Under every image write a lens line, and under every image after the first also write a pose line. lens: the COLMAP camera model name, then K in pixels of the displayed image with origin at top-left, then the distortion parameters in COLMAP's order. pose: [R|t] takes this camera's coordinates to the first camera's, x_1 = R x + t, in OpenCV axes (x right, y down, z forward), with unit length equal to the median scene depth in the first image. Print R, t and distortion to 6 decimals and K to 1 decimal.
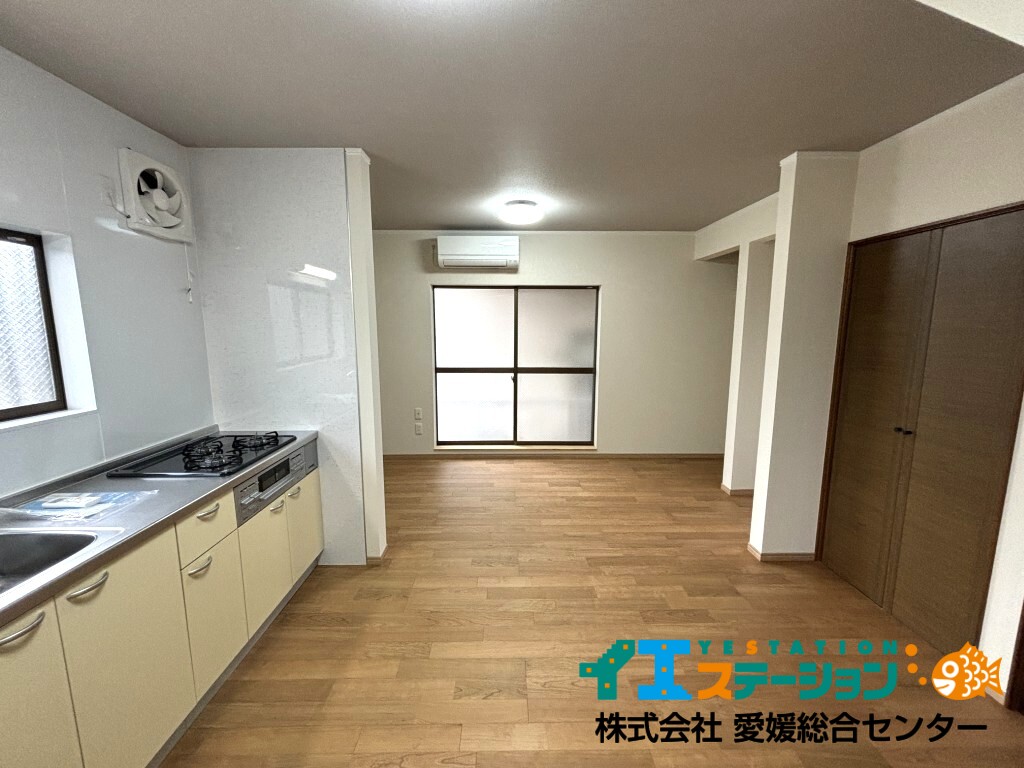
lens RADIAL K [[423.6, 0, 512.0], [0, 423.6, 384.0], [0, 0, 1]] dist [-0.000094, 0.000160]
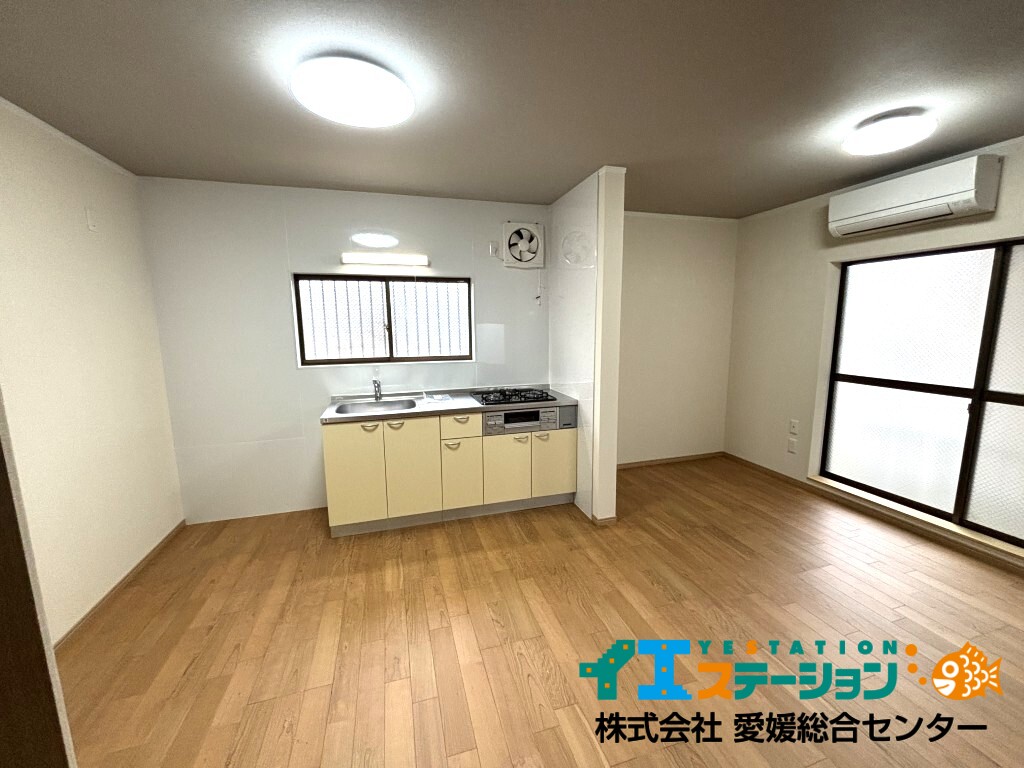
lens RADIAL K [[417.4, 0, 512.0], [0, 417.4, 384.0], [0, 0, 1]] dist [0.029928, -0.000011]
pose [[0.255085, 0.139075, -0.956864, 0.809140], [-0.129050, 0.985645, 0.108856, -0.058218], [0.958268, 0.095716, 0.269371, 0.521070]]
